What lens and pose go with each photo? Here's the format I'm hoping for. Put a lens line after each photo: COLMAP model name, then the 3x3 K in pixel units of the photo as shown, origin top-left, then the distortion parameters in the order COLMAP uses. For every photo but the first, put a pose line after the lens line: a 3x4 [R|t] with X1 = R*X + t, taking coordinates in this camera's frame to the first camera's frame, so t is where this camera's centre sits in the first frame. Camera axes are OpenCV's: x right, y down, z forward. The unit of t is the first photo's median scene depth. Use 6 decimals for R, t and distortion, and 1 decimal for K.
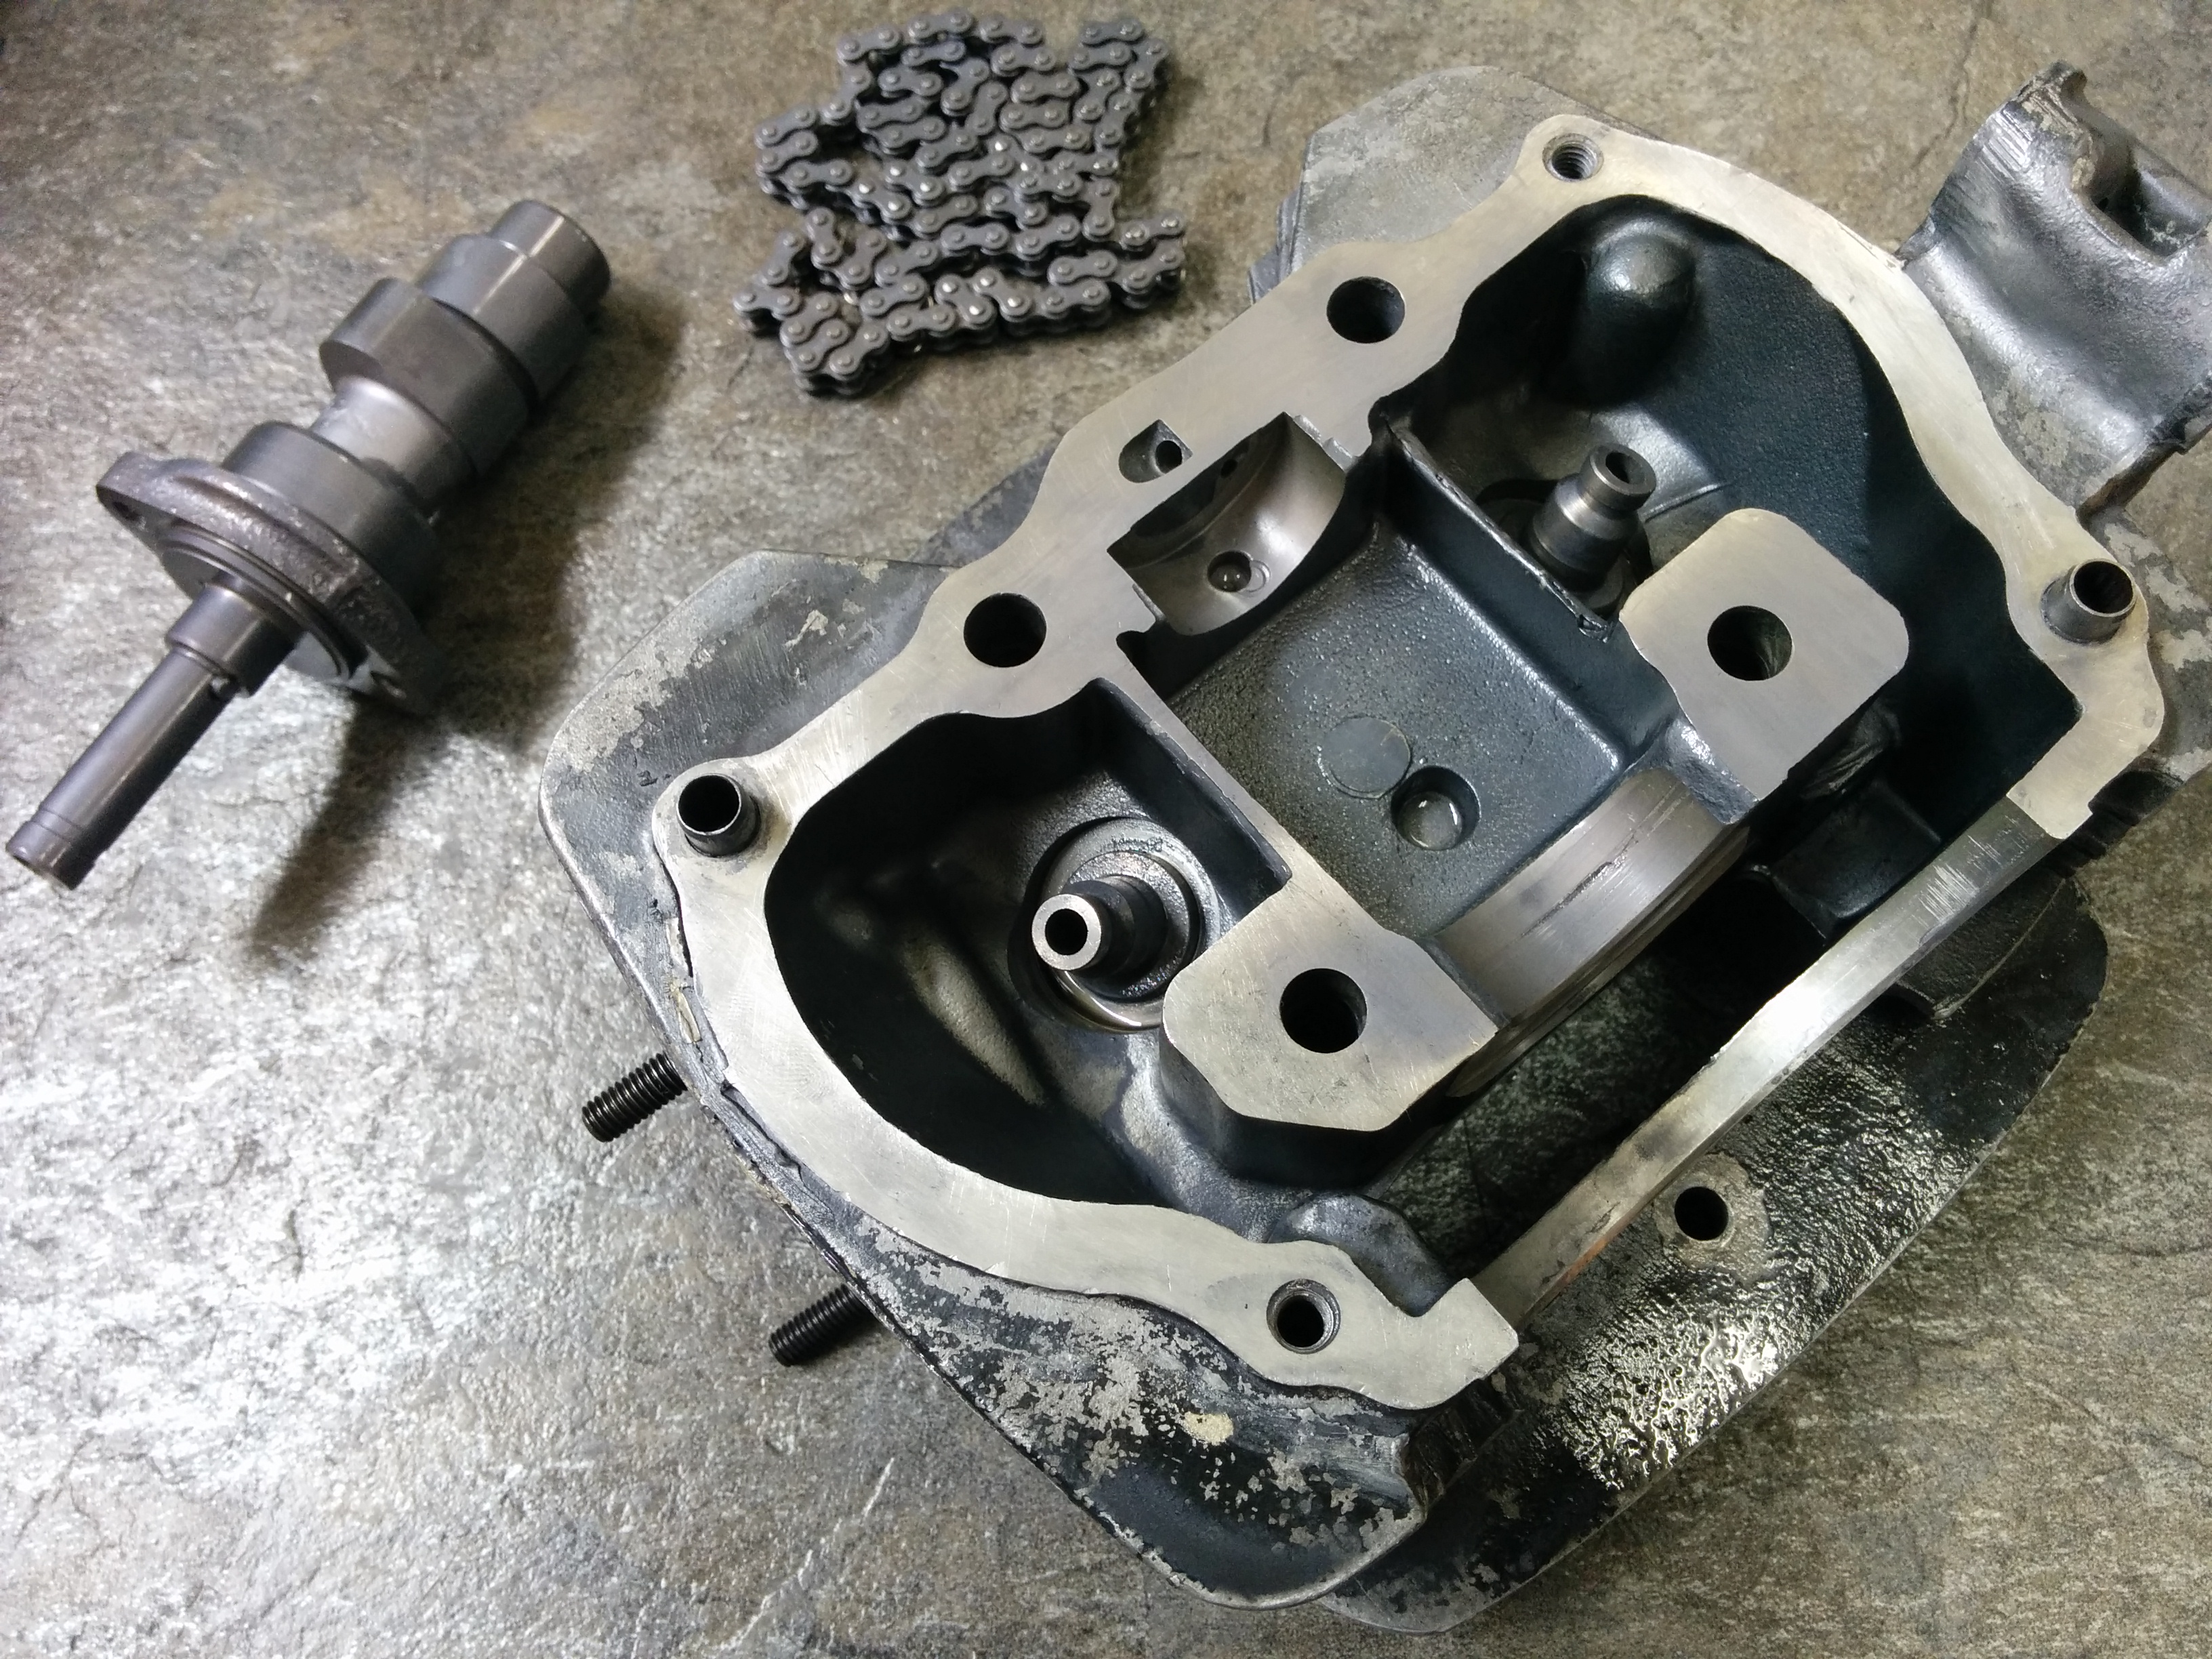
lens RADIAL K [[2139.4, 0, 1105.8], [0, 2139.4, 770.1], [0, 0, 1]] dist [-0.000053, -0.003158]
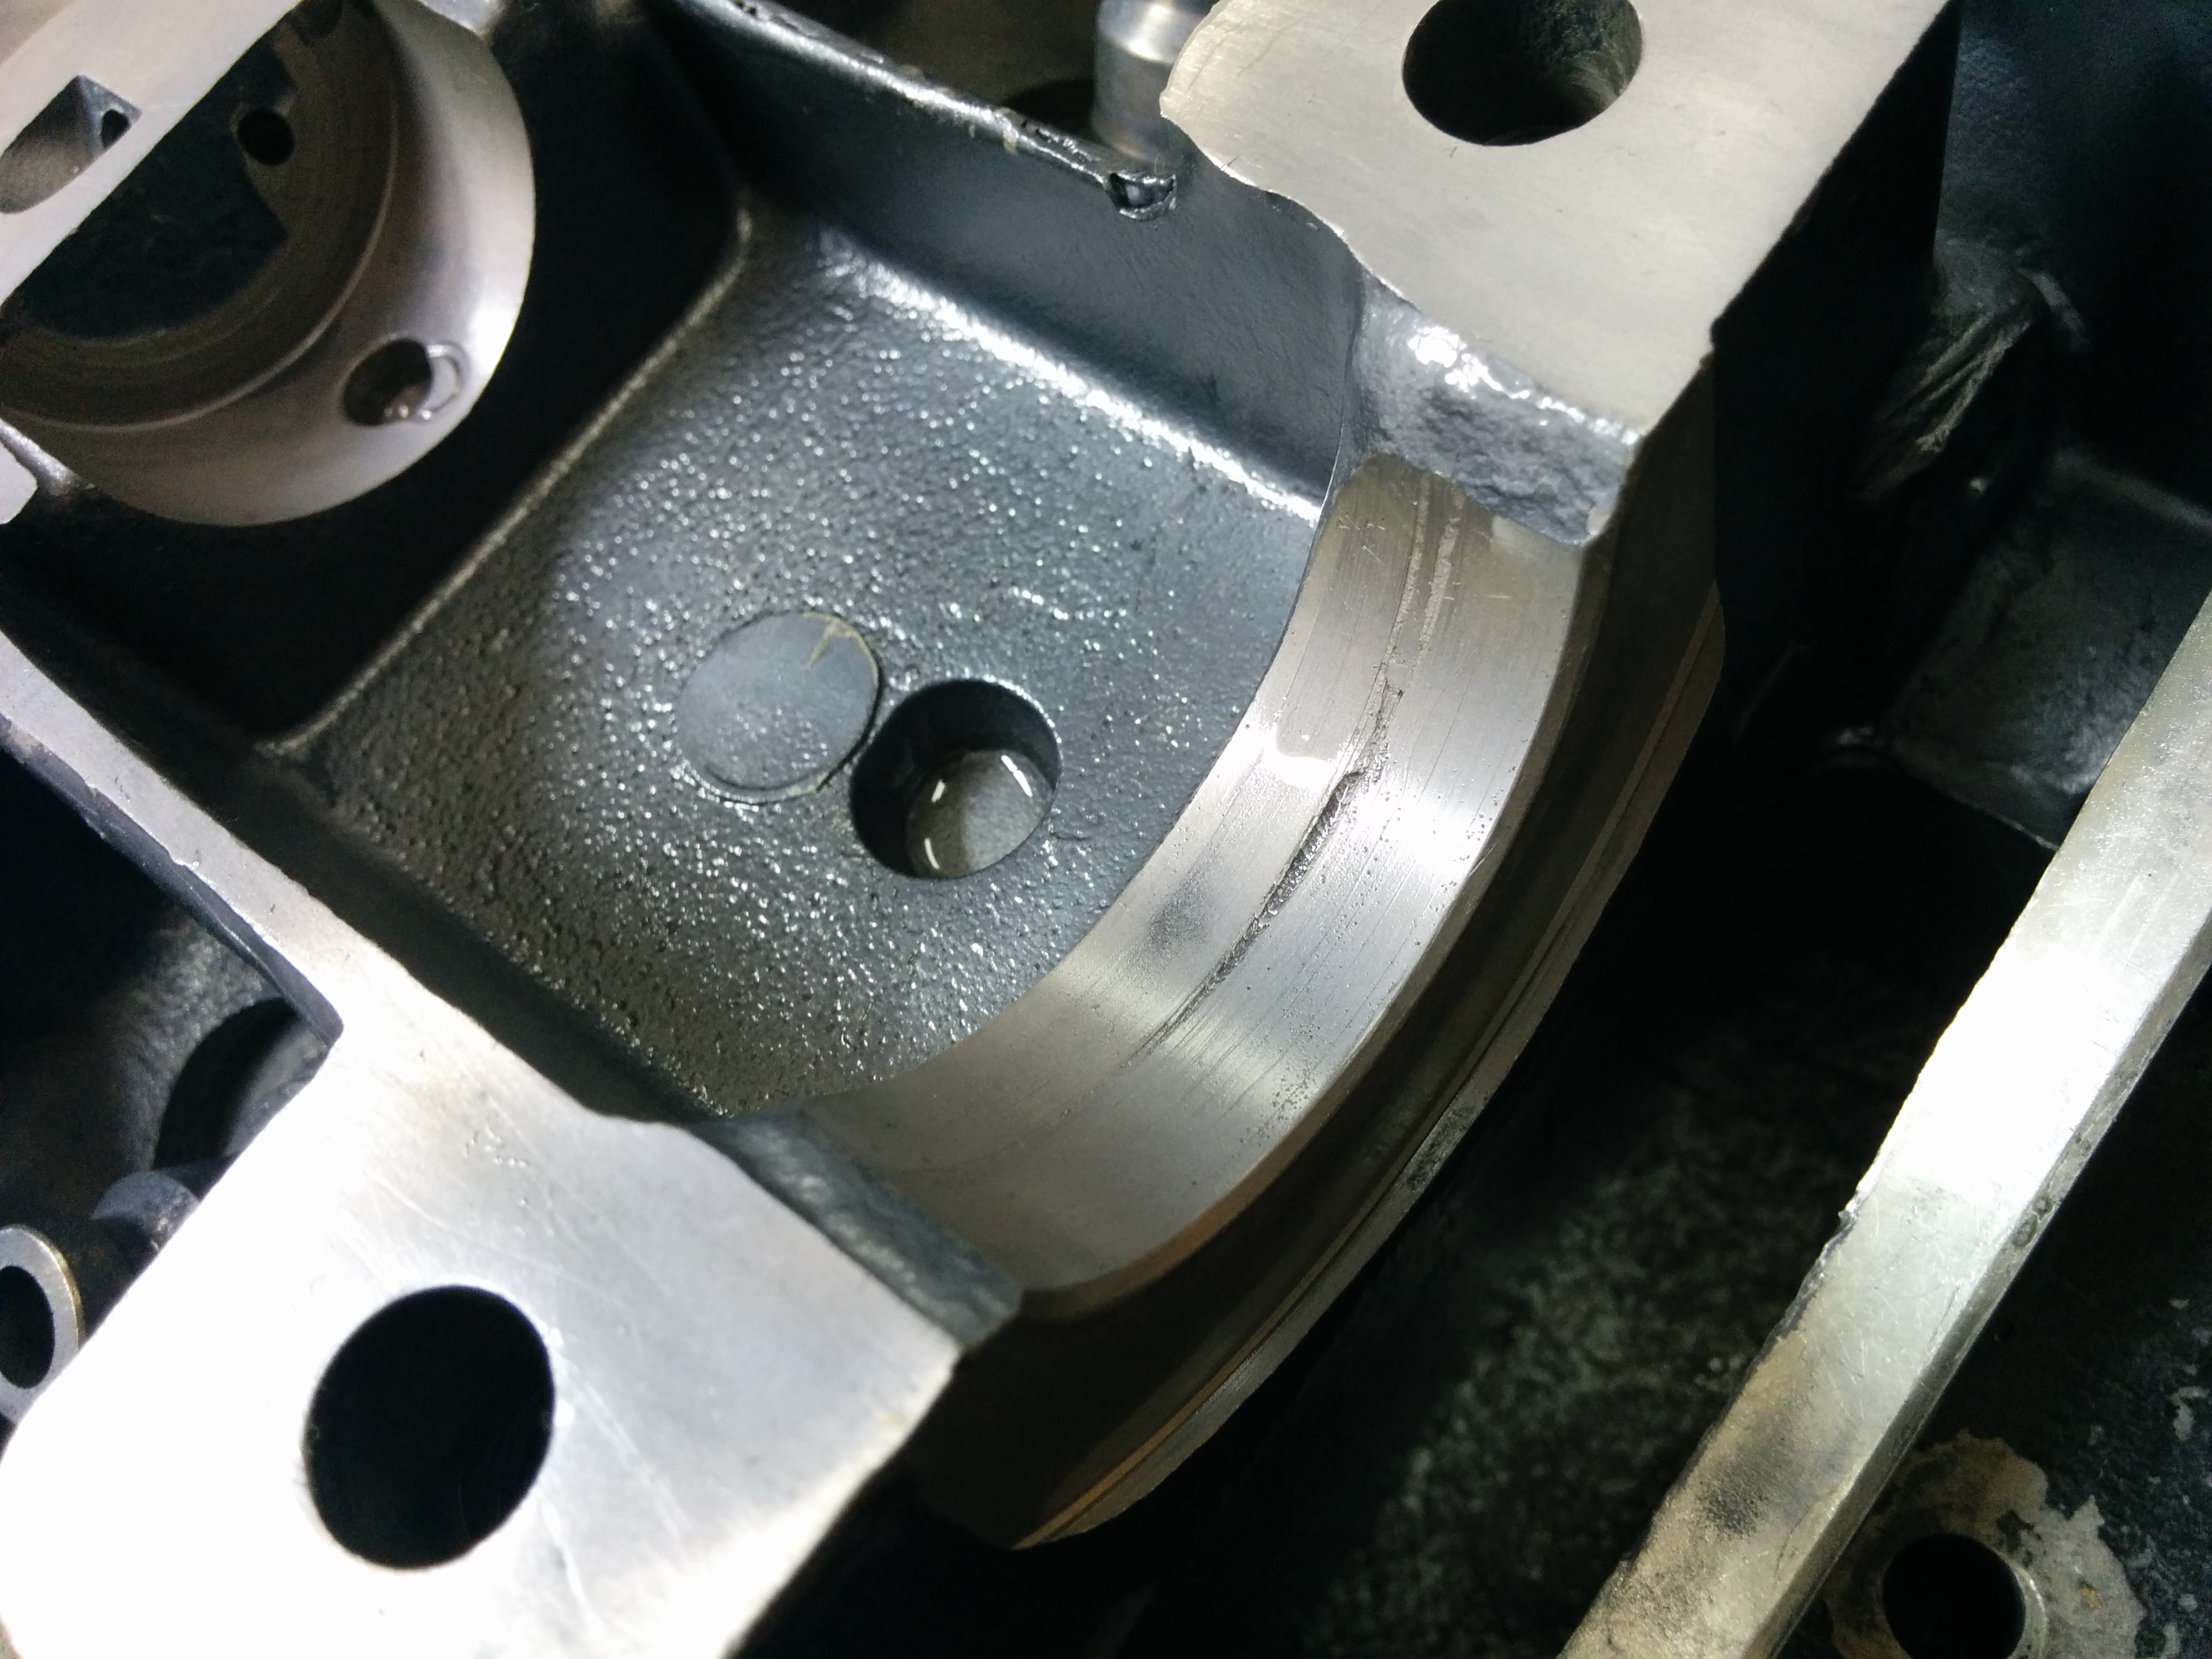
lens RADIAL K [[2139.4, 0, 1105.8], [0, 2139.4, 770.1], [0, 0, 1]] dist [-0.000053, -0.003158]
pose [[0.956858, -0.270828, -0.105233, 0.223212], [0.256471, 0.957477, -0.132138, 0.076389], [0.136545, 0.099448, 0.985630, 0.608227]]
